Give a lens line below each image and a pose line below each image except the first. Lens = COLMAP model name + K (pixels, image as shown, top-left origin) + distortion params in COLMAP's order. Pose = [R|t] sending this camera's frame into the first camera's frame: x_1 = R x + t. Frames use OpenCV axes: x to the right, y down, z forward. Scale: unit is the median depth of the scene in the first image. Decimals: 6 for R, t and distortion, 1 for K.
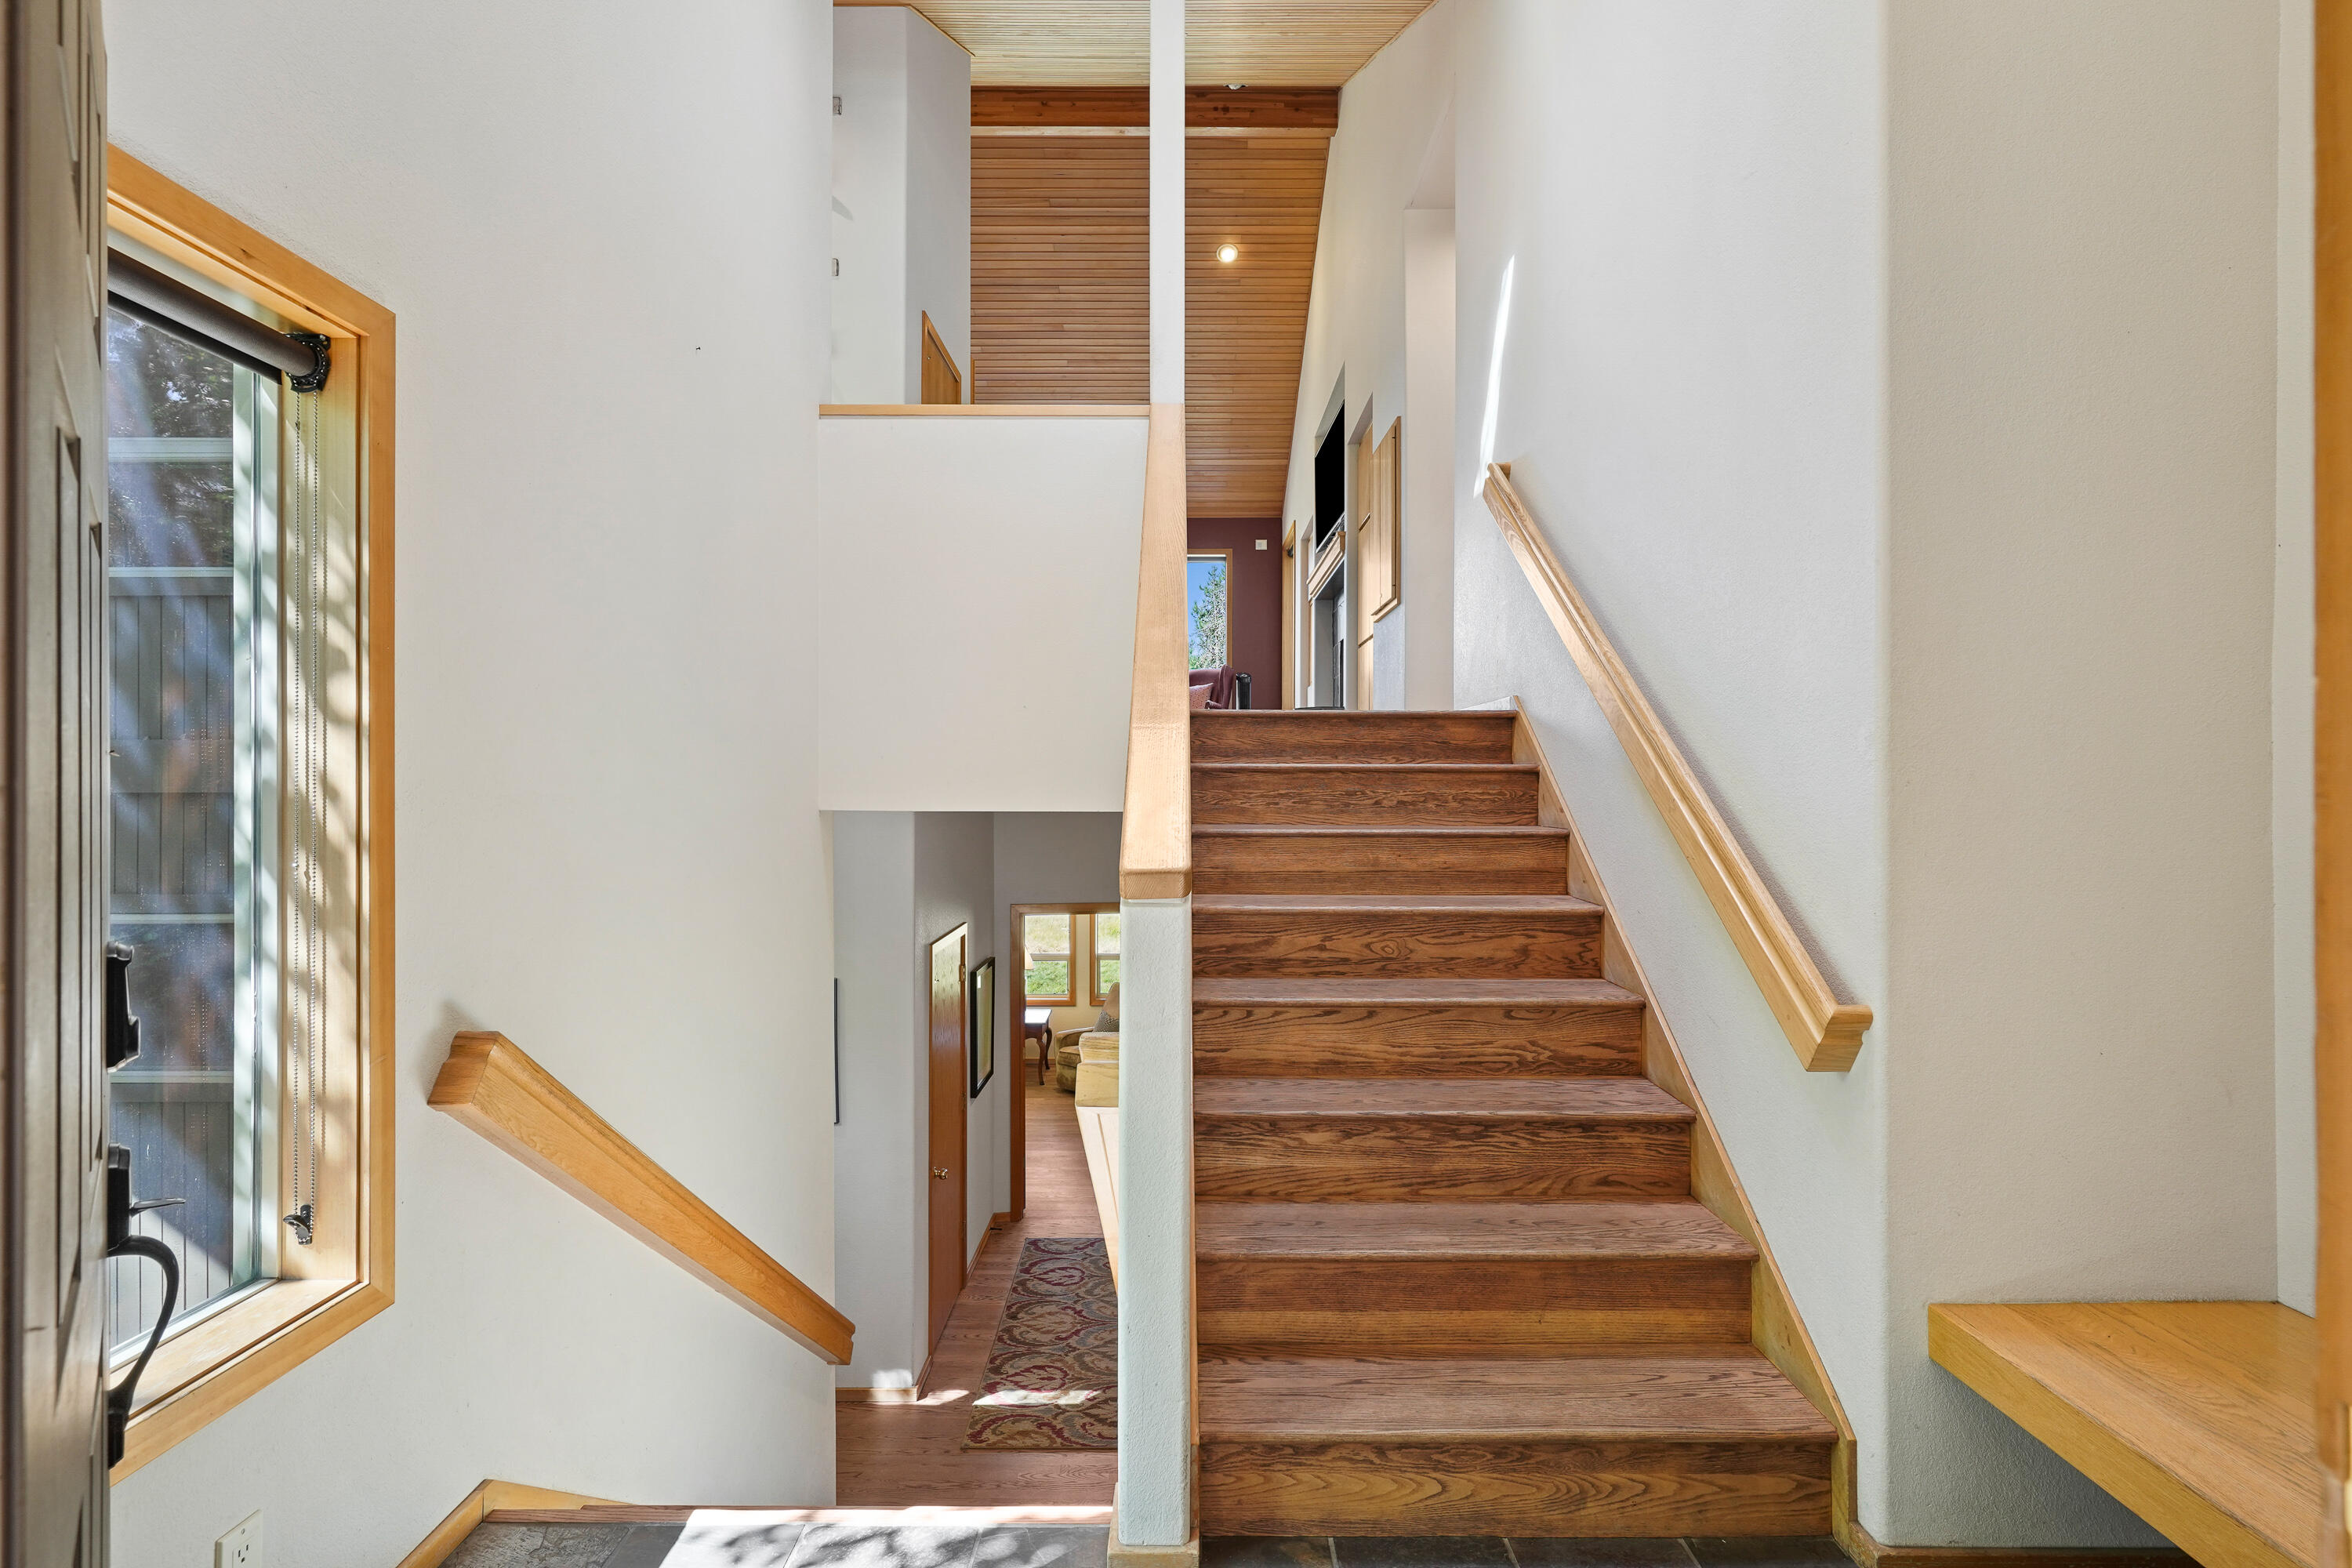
lens RADIAL K [[1144.3, 0, 1171.4], [0, 1144.3, 784.5], [0, 0, 1]] dist [-0.002867, 0.002441]
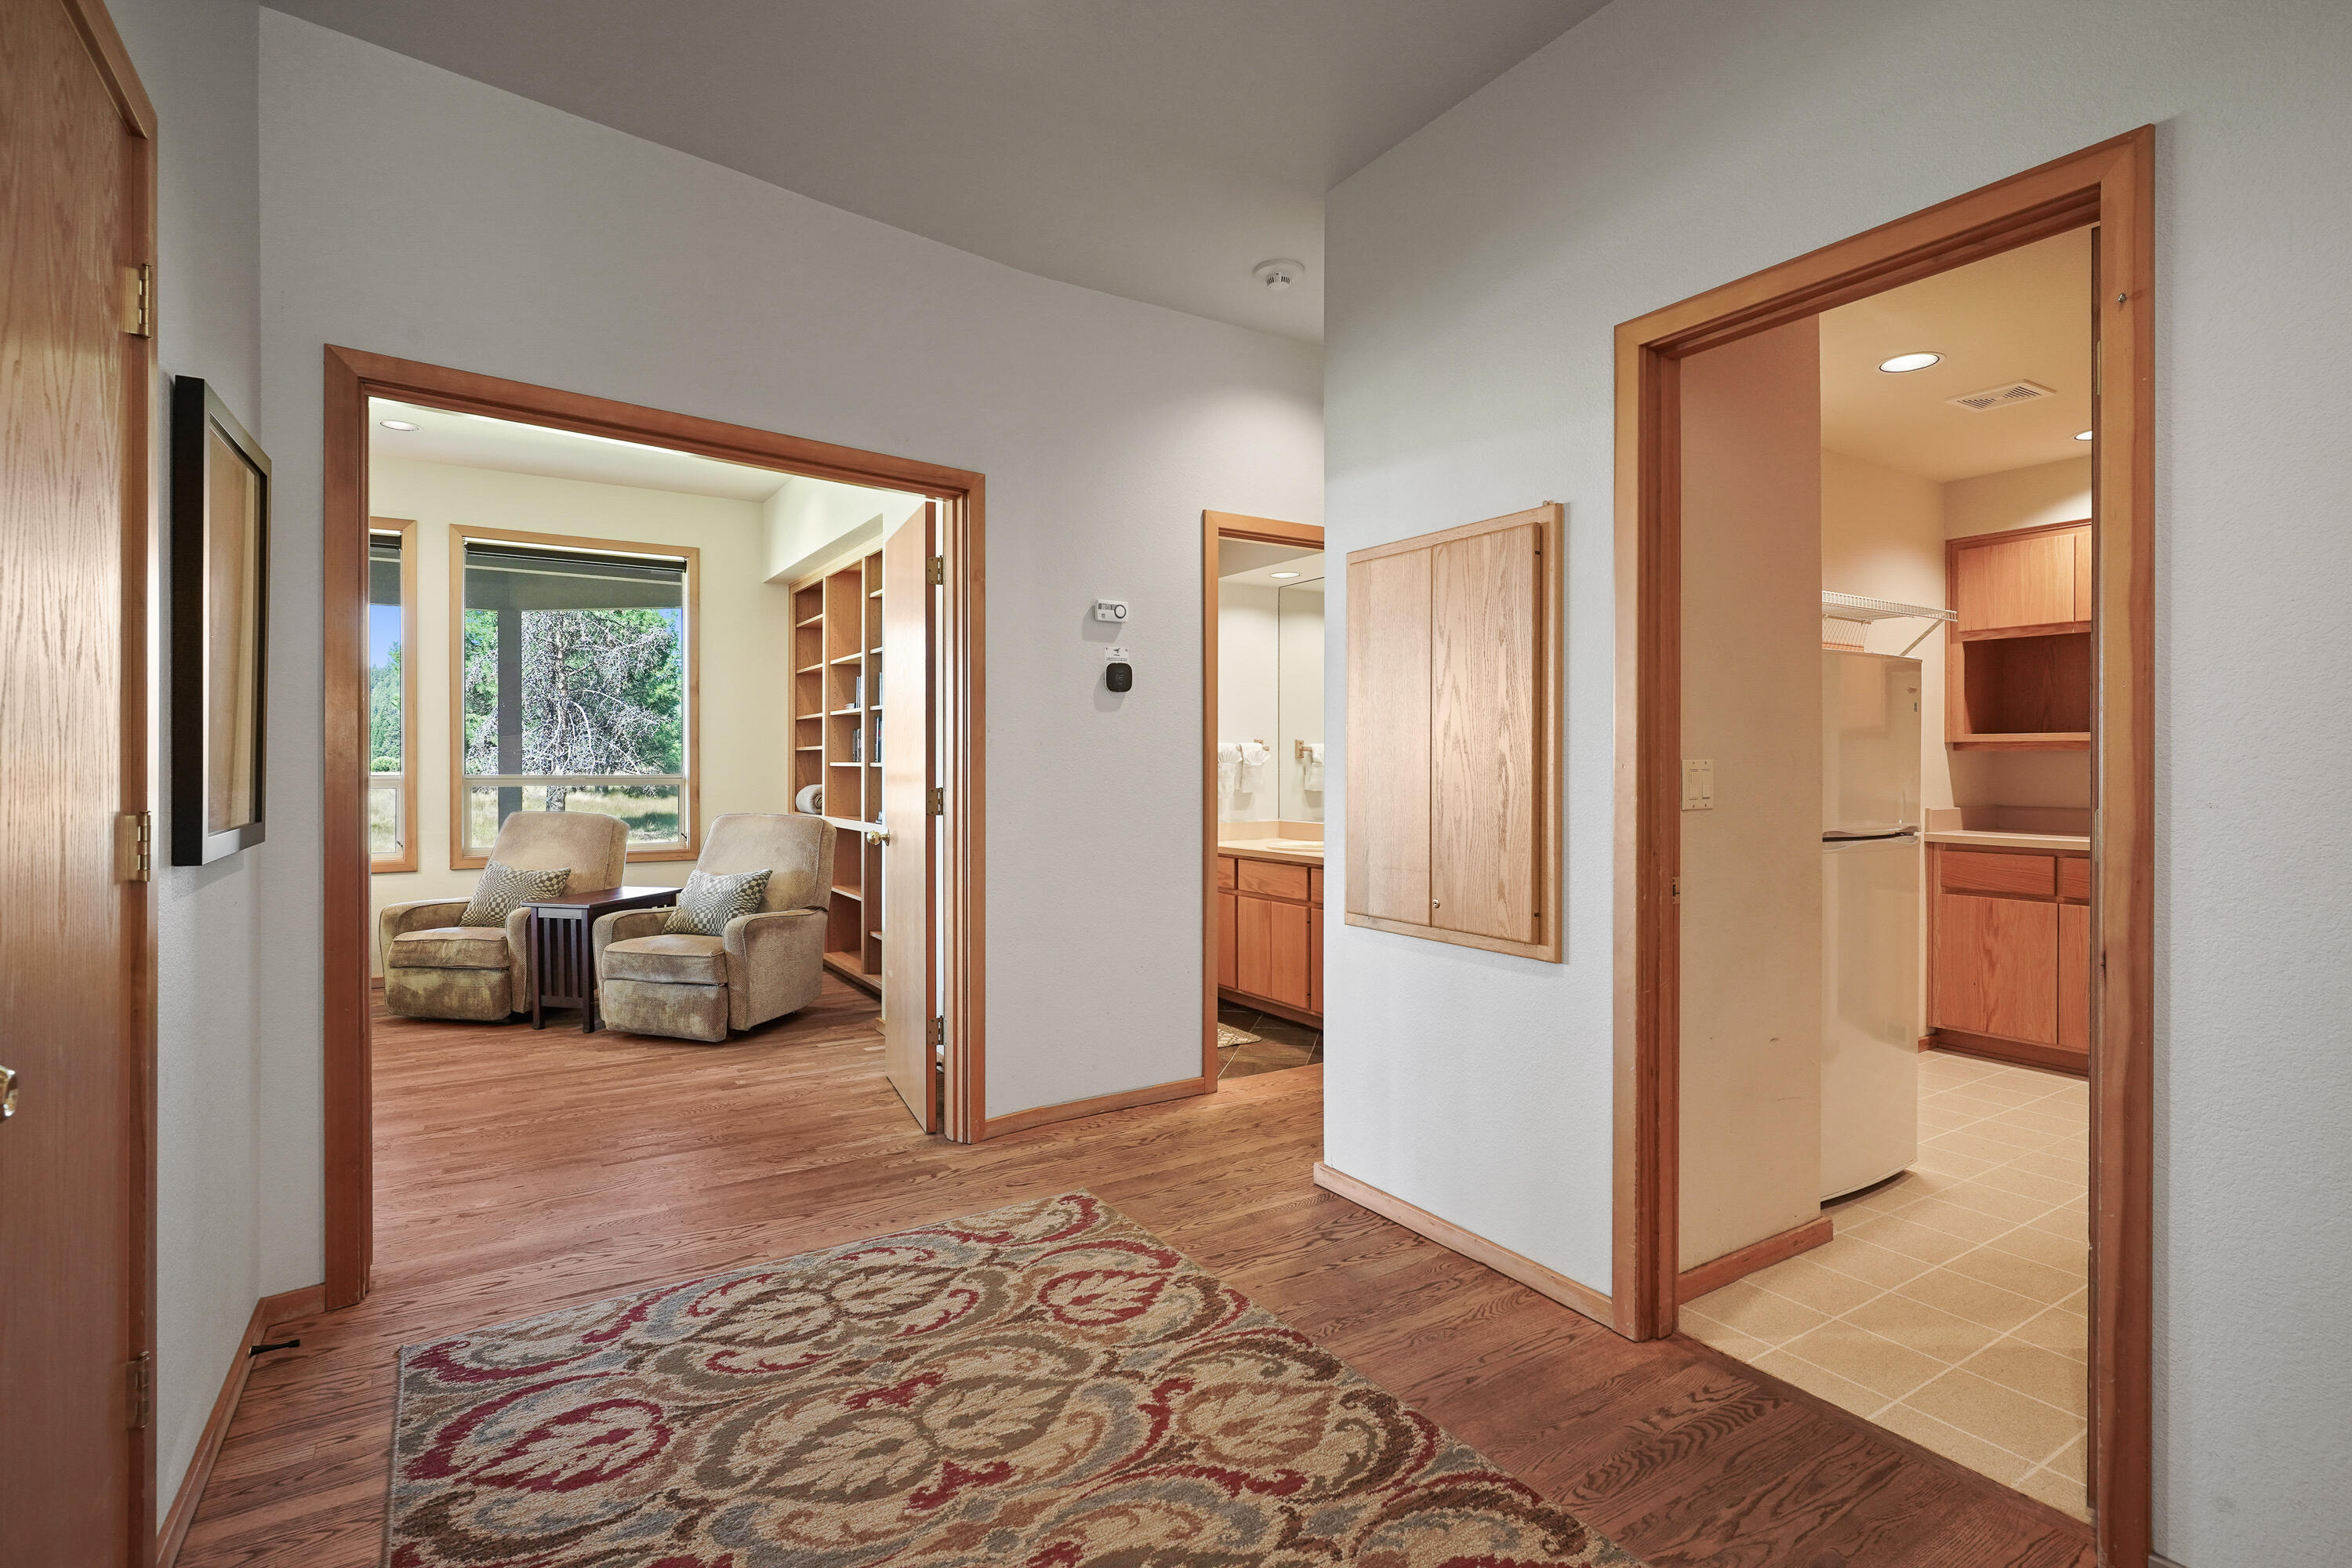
lens RADIAL K [[1144.3, 0, 1171.5], [0, 1144.3, 765.5], [0, 0, 1]] dist [-0.002867, 0.002441]
pose [[0.844554, -0.003896, 0.535456, -0.119304], [0.003424, 0.999992, 0.001875, 0.244267], [-0.535459, 0.000250, 0.844561, 0.641929]]
